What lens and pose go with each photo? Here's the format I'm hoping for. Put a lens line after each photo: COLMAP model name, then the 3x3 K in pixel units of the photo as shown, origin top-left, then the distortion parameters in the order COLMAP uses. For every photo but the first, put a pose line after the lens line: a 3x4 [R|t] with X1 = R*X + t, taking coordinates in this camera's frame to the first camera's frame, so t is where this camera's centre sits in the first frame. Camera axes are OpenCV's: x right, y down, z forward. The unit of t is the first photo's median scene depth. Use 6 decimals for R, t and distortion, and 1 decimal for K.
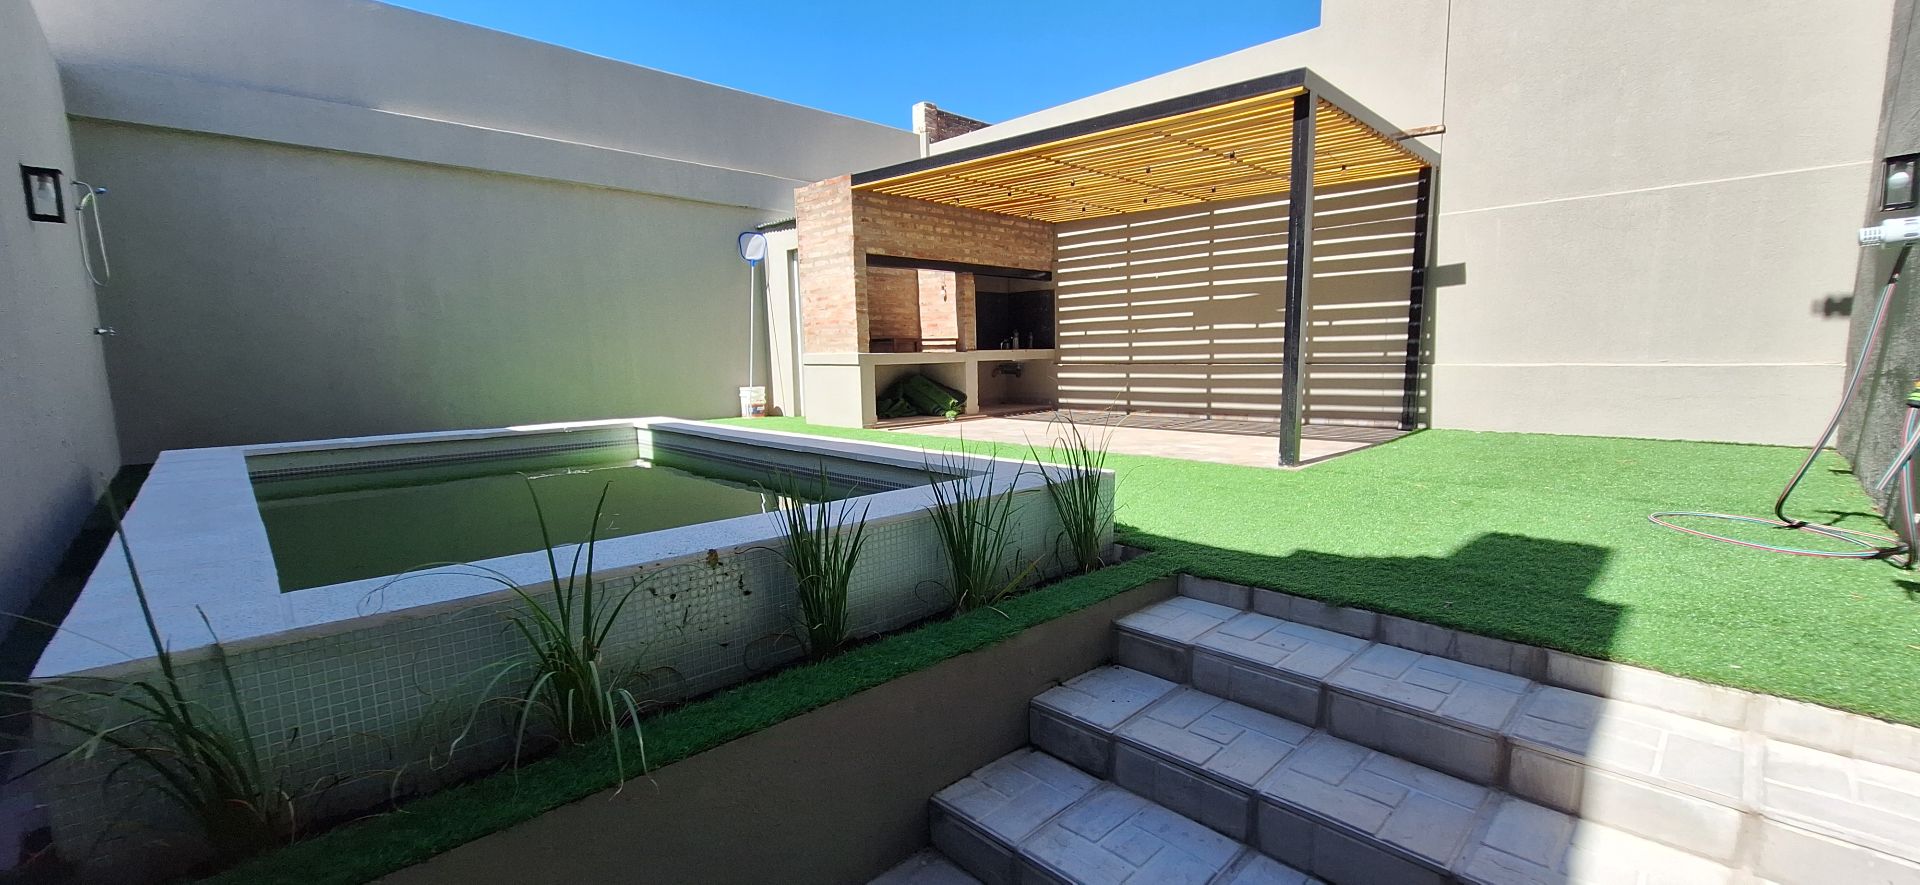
lens RADIAL K [[765.9, 0, 940.9], [0, 765.9, 452.1], [0, 0, 1]] dist [0.000642, -0.001414]
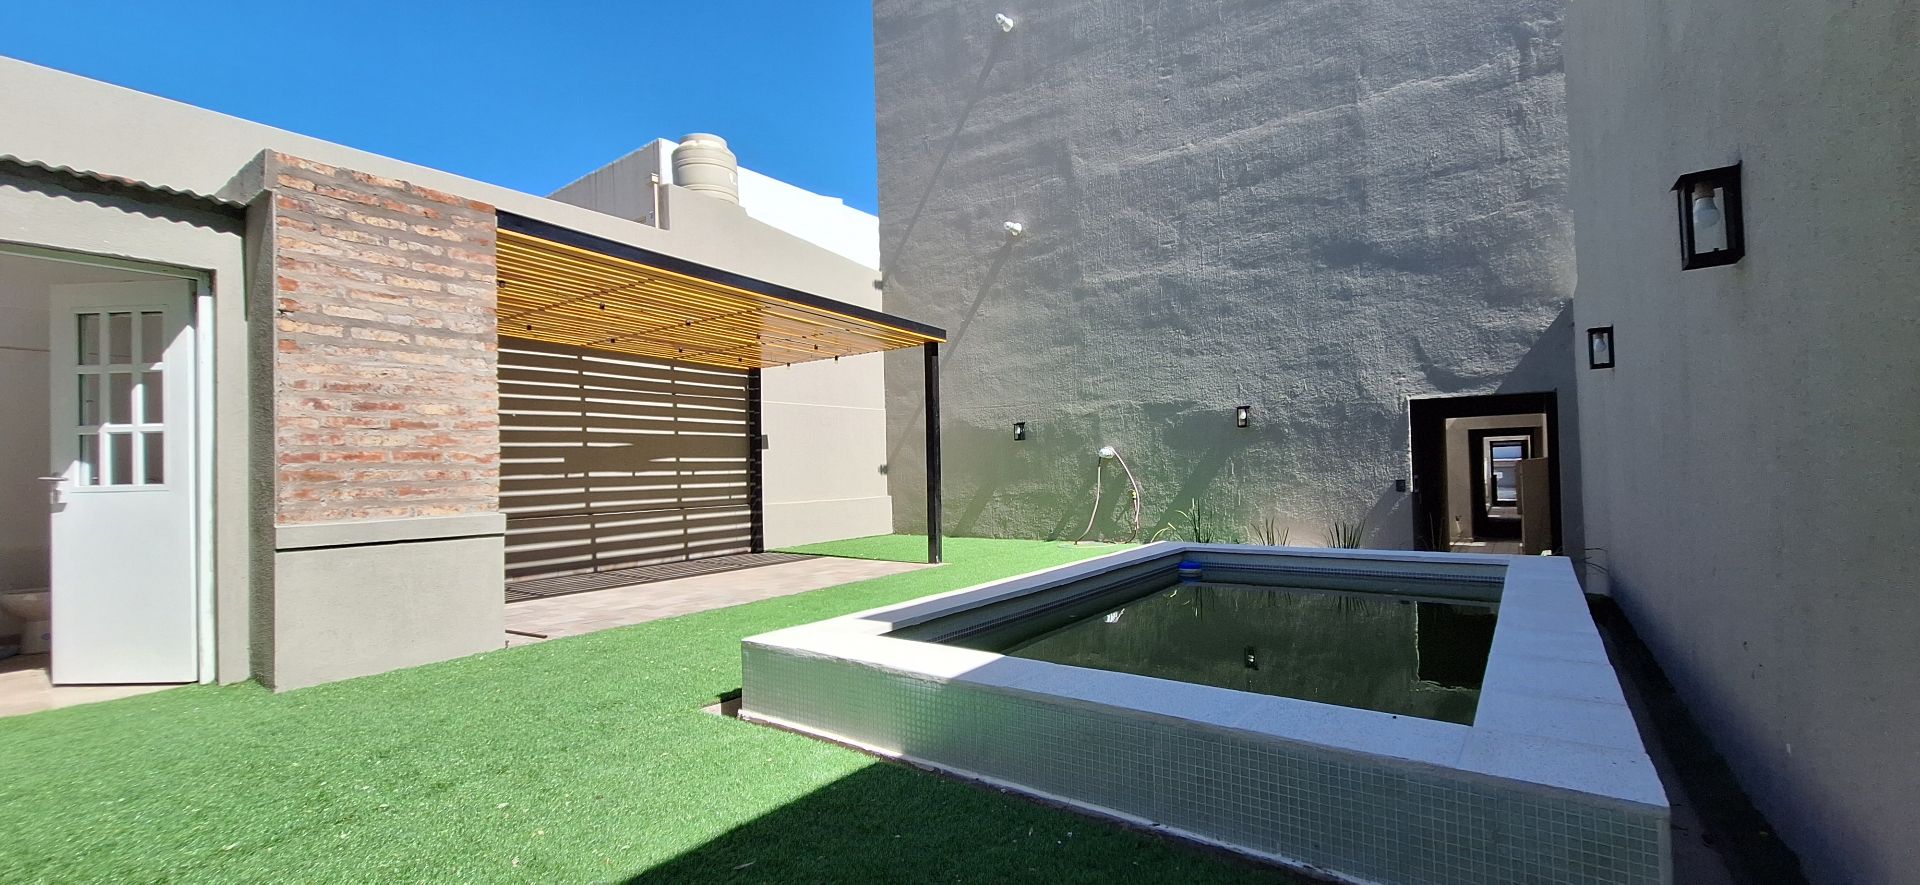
lens RADIAL K [[765.9, 0, 952.9], [0, 765.9, 449.9], [0, 0, 1]] dist [0.000642, -0.001414]
pose [[-0.136199, 0.044935, 0.989662, -0.716244], [0.152547, 0.988008, -0.023866, -0.111231], [-0.978866, 0.147719, -0.141421, 0.751177]]
